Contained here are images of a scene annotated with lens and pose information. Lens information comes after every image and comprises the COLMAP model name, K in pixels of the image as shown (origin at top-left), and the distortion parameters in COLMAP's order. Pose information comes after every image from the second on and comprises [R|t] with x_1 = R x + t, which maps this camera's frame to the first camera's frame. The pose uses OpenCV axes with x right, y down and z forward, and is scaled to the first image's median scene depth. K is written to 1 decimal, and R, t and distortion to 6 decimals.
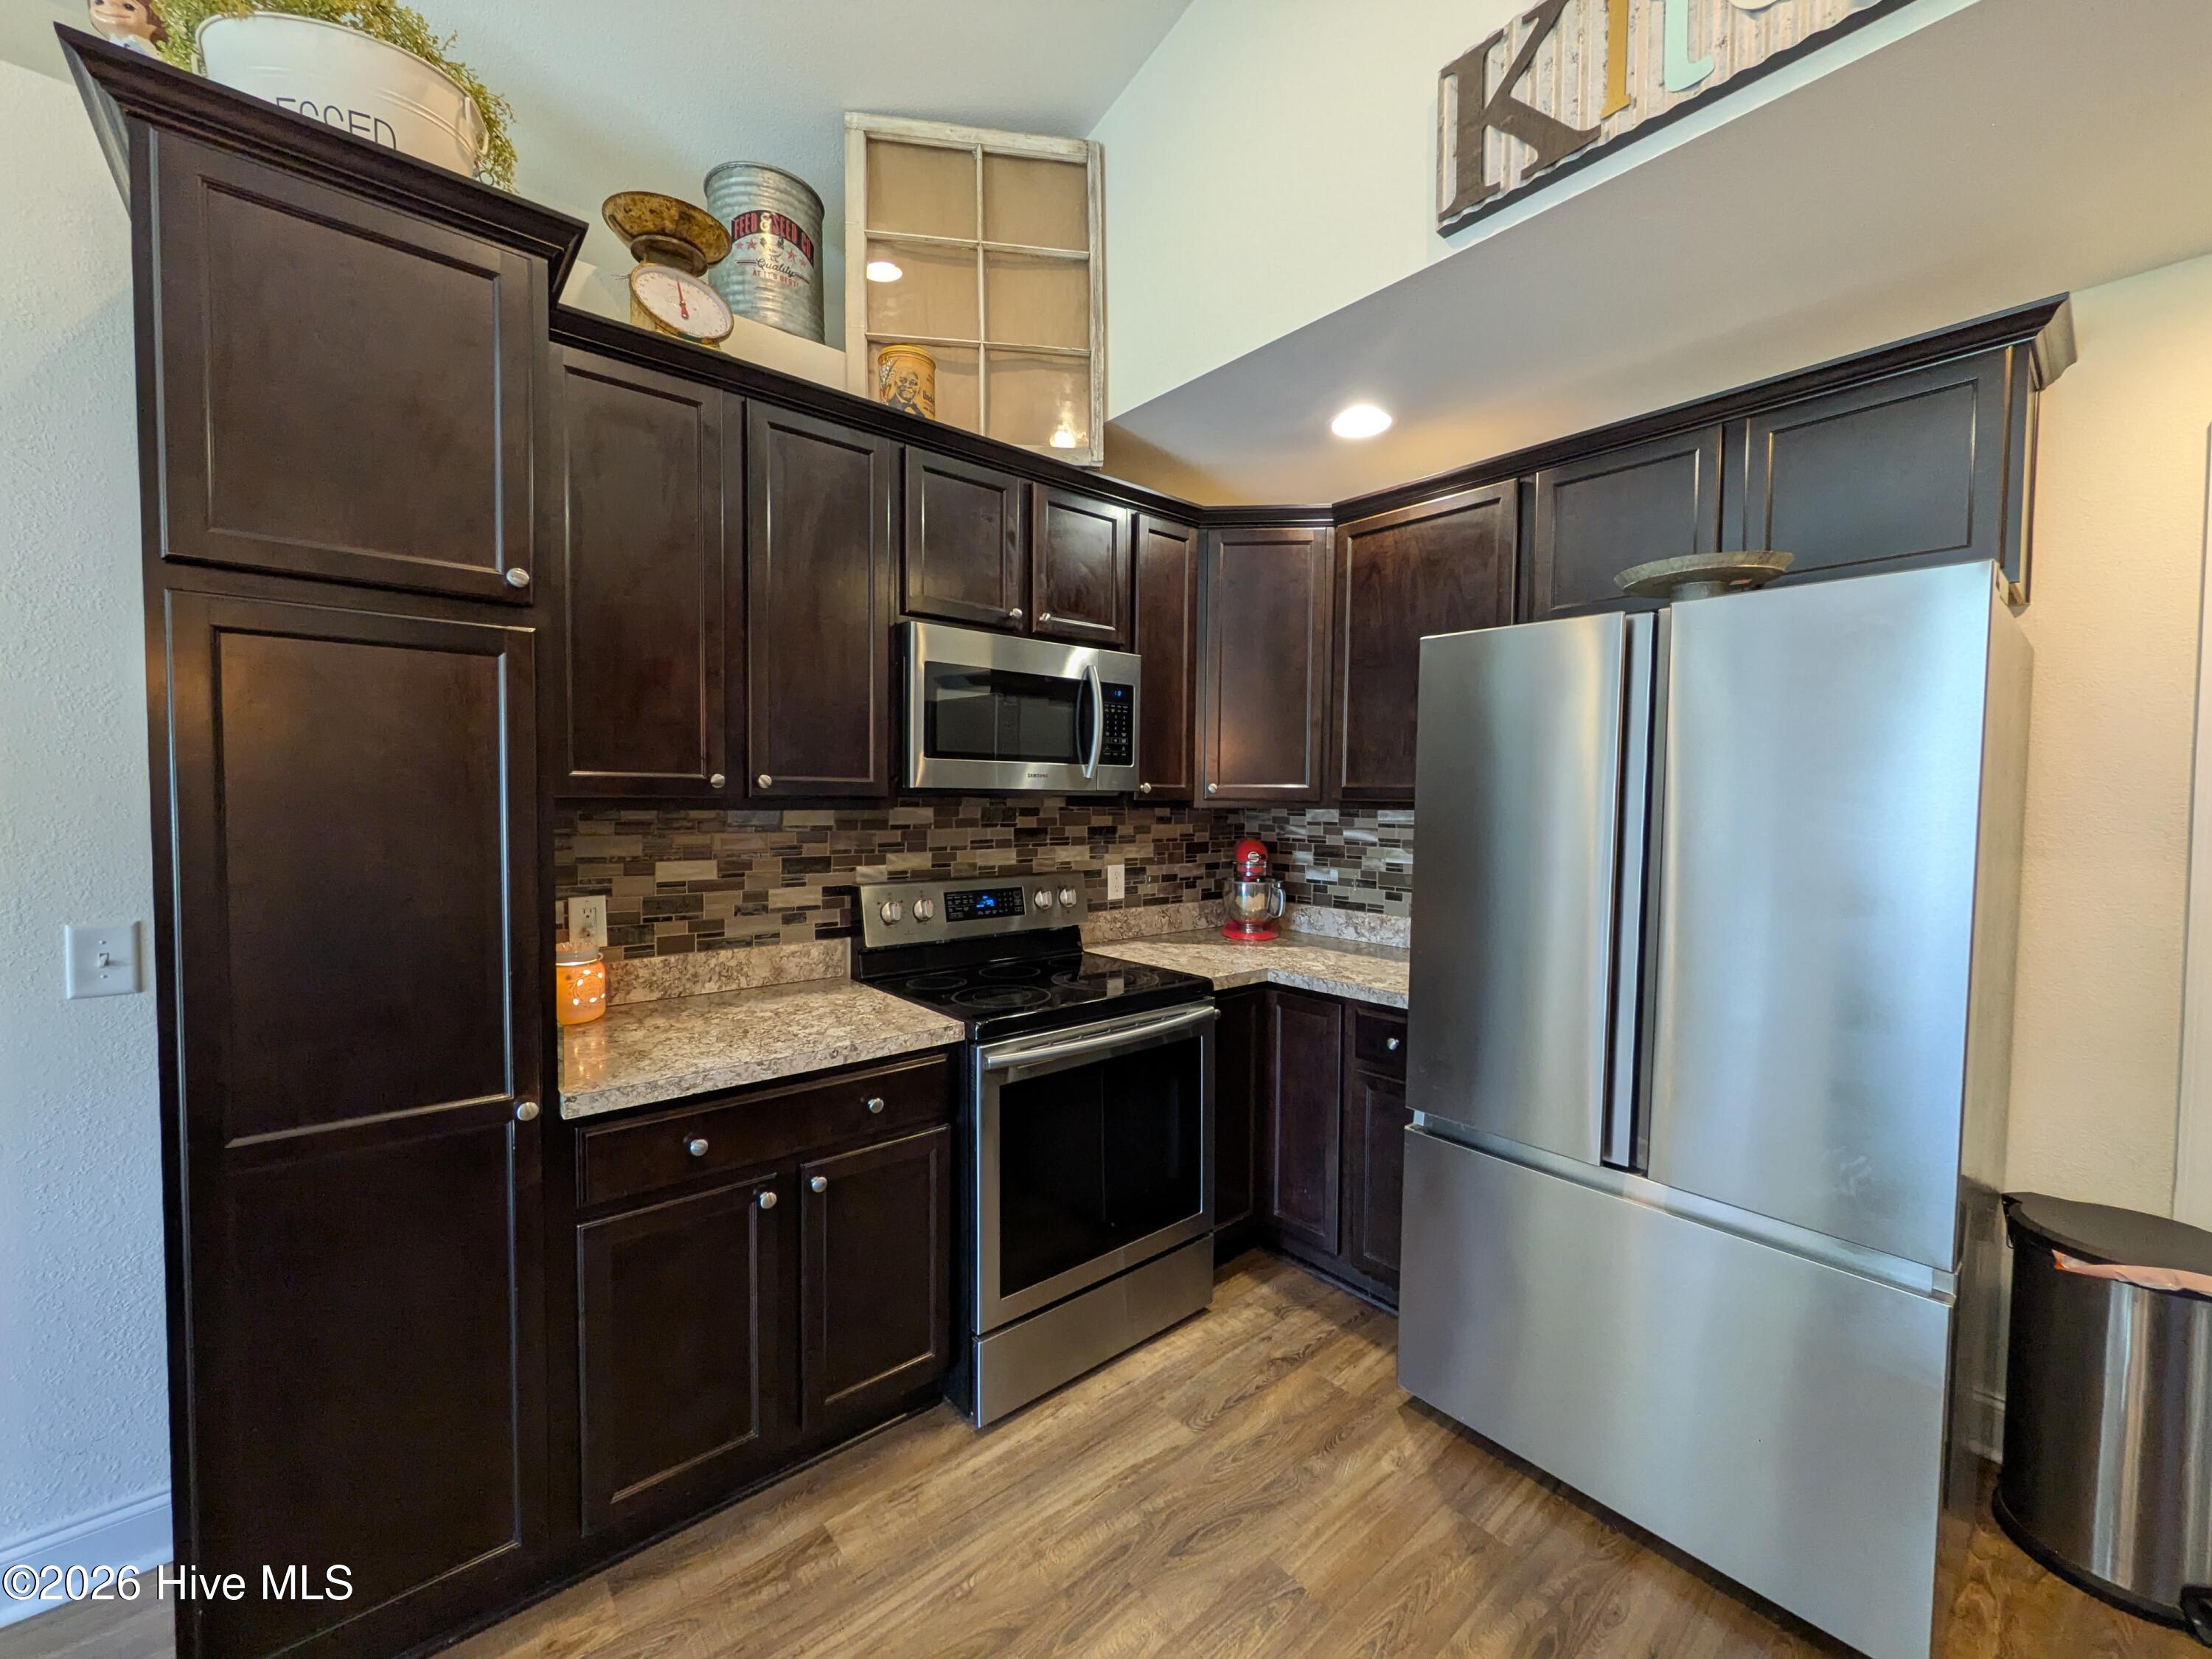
lens RADIAL K [[875.4, 0, 1108.1], [0, 875.4, 829.4], [0, 0, 1]] dist [-0.000057, -0.000012]
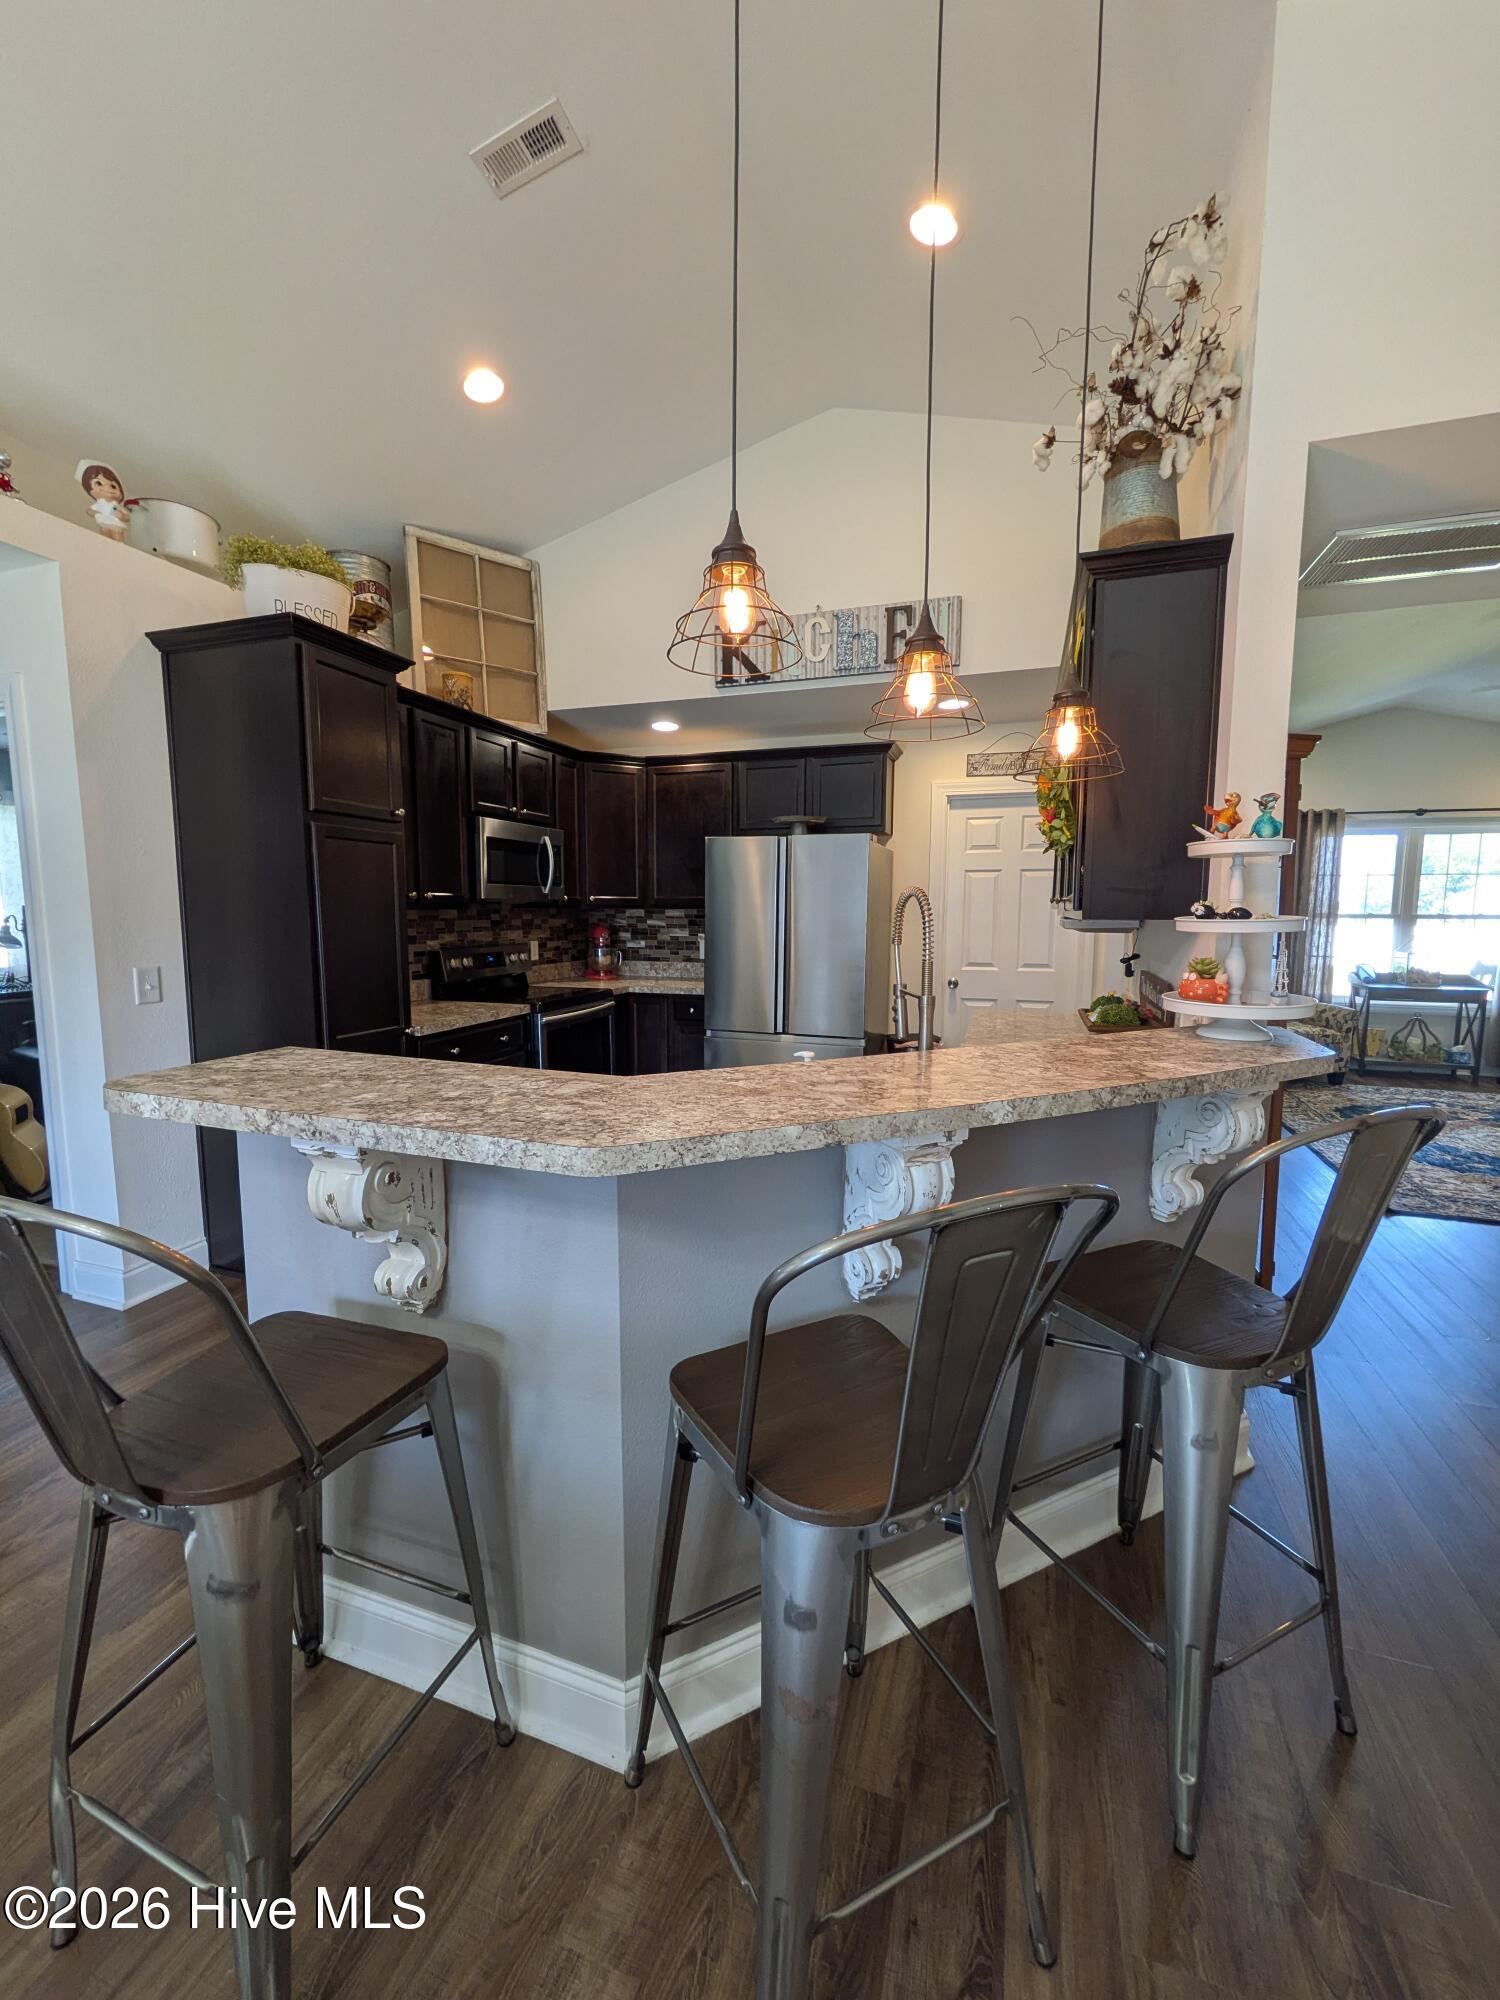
lens RADIAL K [[791.5, 0, 746.0], [0, 791.5, 992.5], [0, 0, 1]] dist [-0.000057, -0.000012]
pose [[0.858562, -0.060036, 0.509182, -0.501149], [0.022912, 0.996621, 0.078876, 0.029836], [-0.512197, -0.056054, 0.857037, -0.704075]]
